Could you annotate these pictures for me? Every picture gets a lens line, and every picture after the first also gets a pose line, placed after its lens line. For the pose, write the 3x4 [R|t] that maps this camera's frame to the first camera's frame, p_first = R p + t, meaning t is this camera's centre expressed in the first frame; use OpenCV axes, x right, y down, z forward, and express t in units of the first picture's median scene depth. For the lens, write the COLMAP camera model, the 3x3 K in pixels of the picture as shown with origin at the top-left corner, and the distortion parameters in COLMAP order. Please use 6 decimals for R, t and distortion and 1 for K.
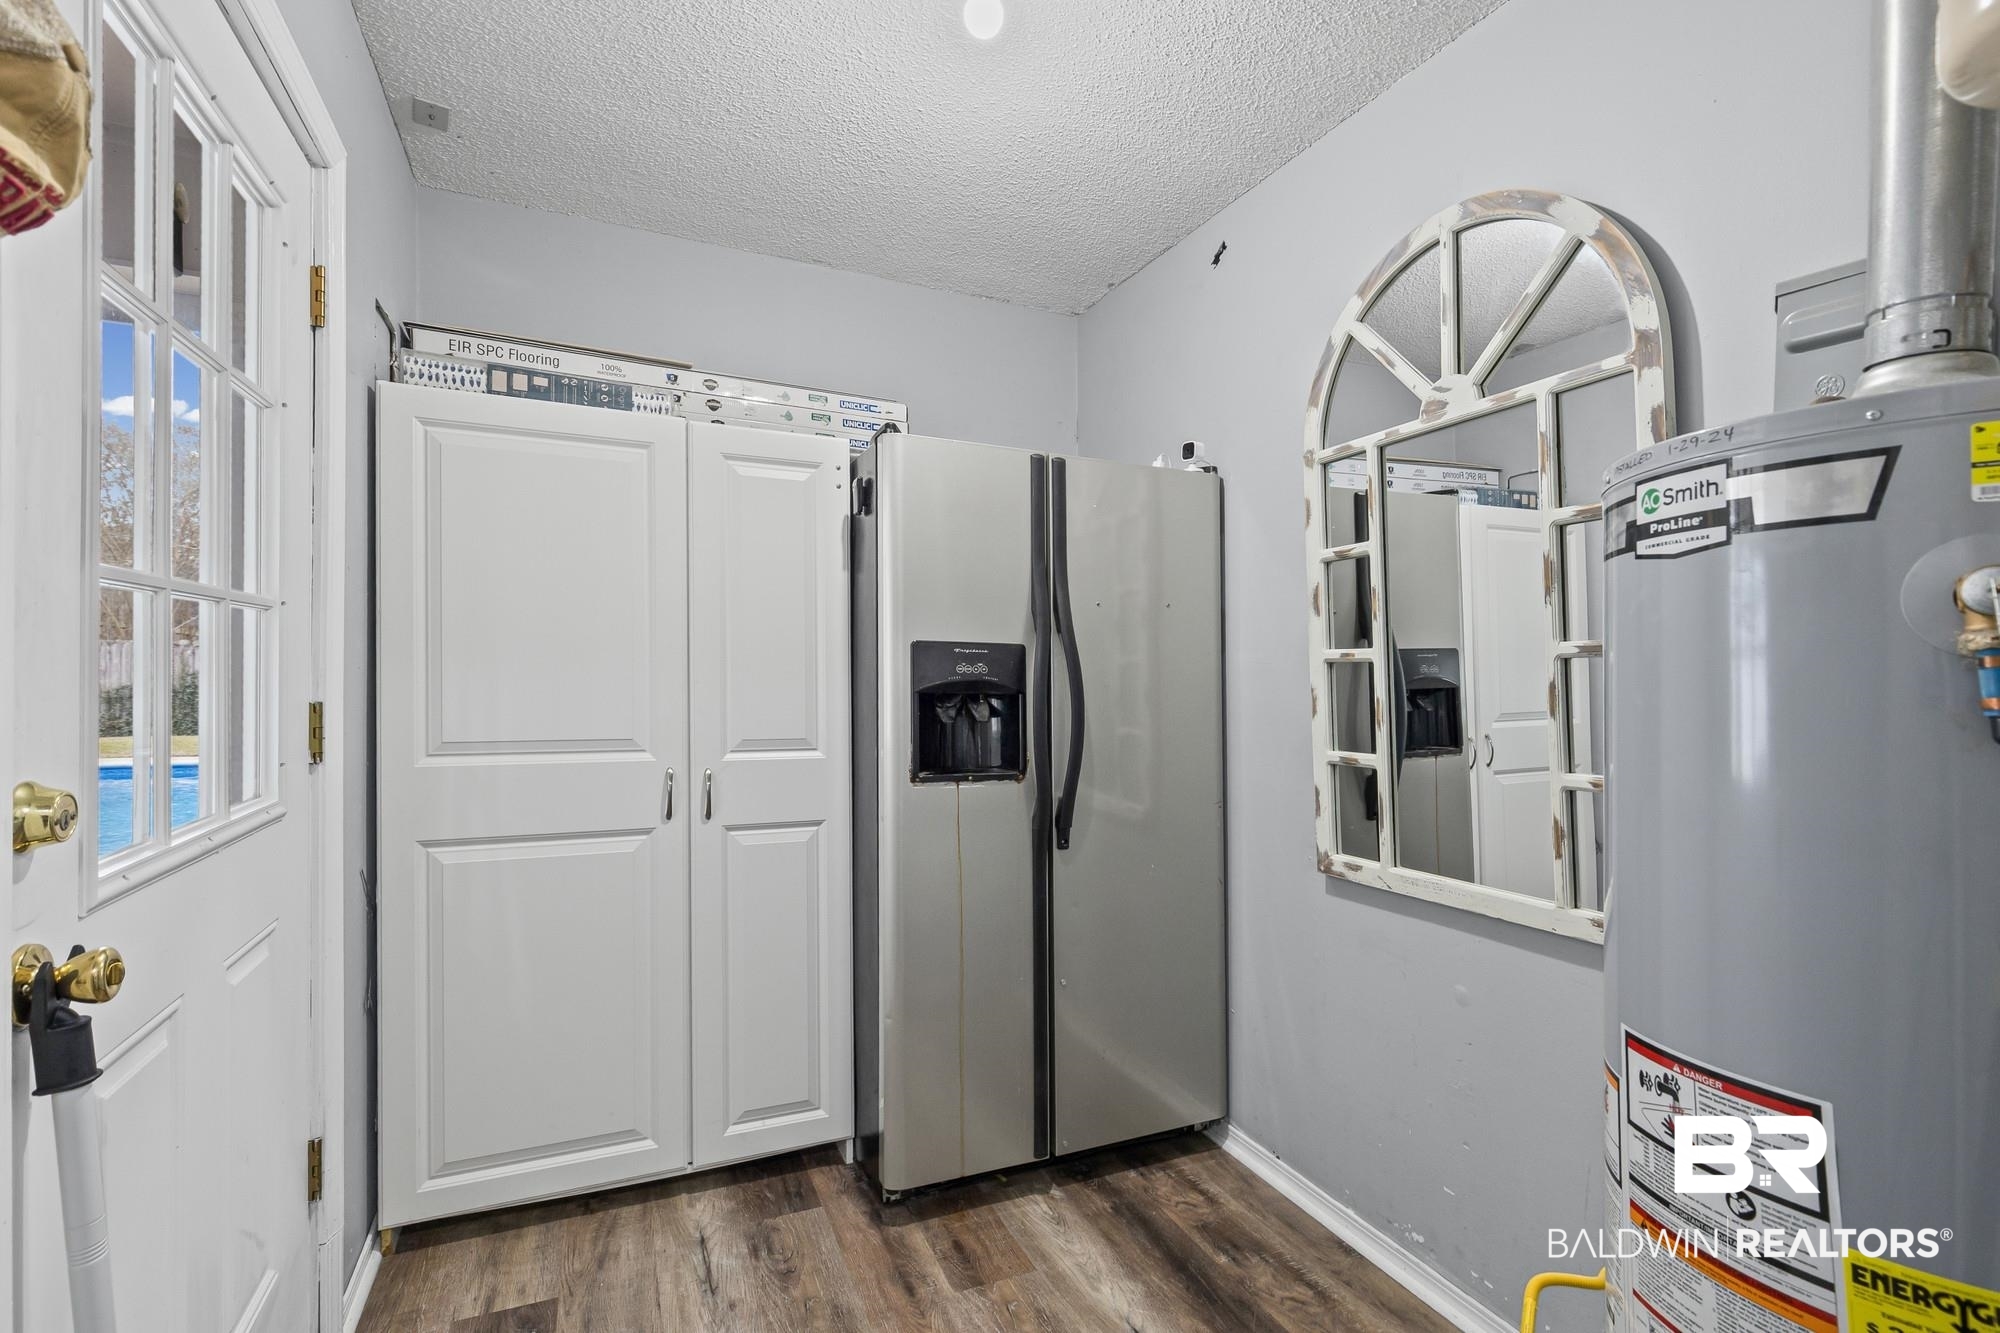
lens RADIAL K [[917.6, 0, 963.2], [0, 917.6, 563.4], [0, 0, 1]] dist [-0.001267, -0.000422]
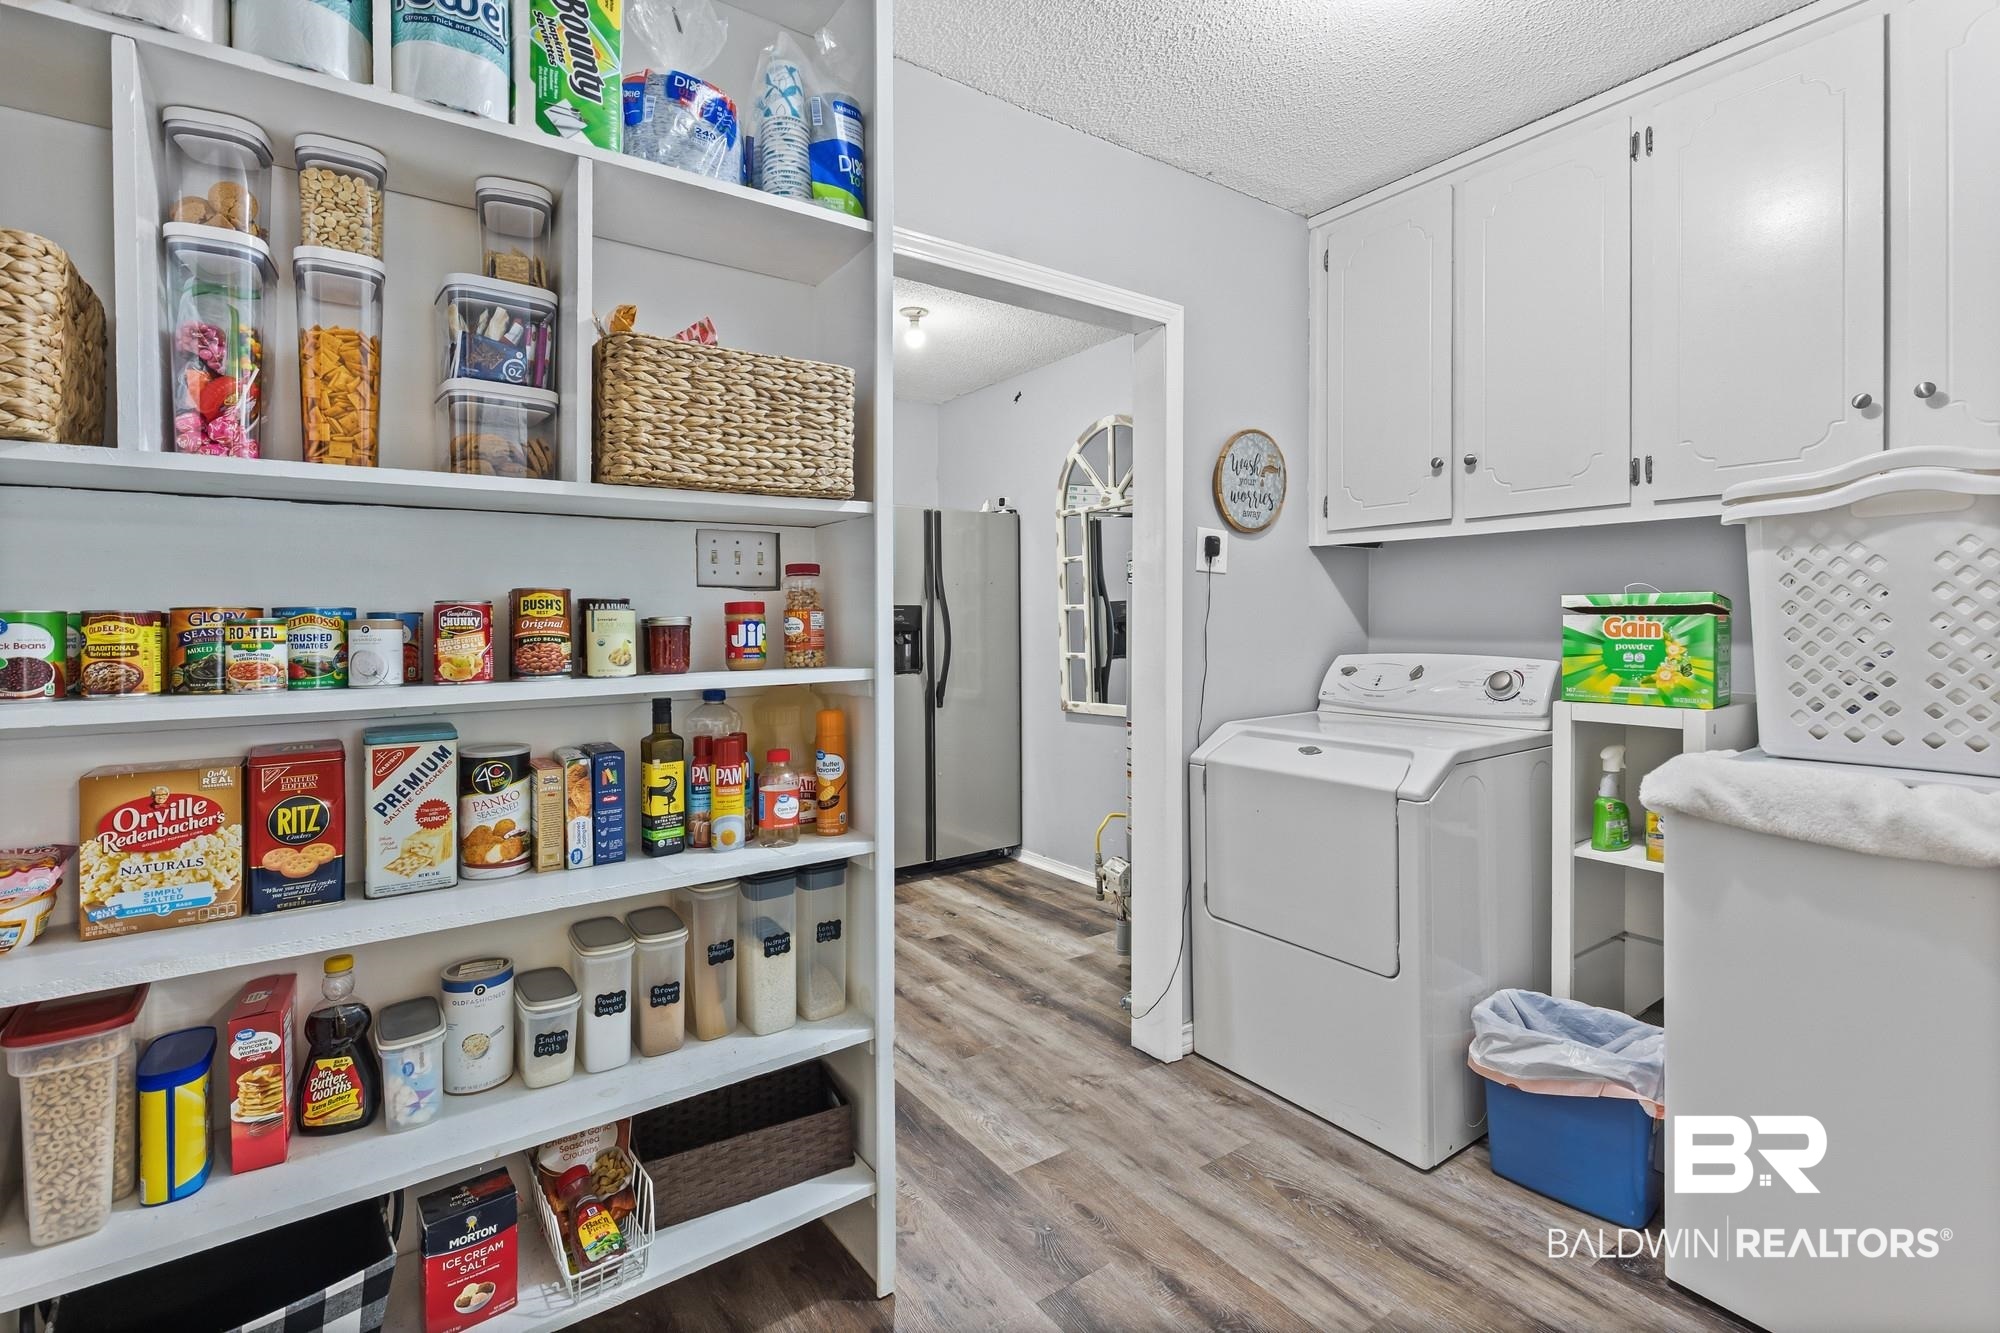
lens RADIAL K [[917.6, 0, 993.8], [0, 917.6, 623.2], [0, 0, 1]] dist [-0.001267, -0.000422]
pose [[0.973574, -0.024650, 0.227036, -0.235836], [-0.001030, 0.993673, 0.112306, -0.098005], [-0.228368, -0.109572, 0.967389, -0.975831]]
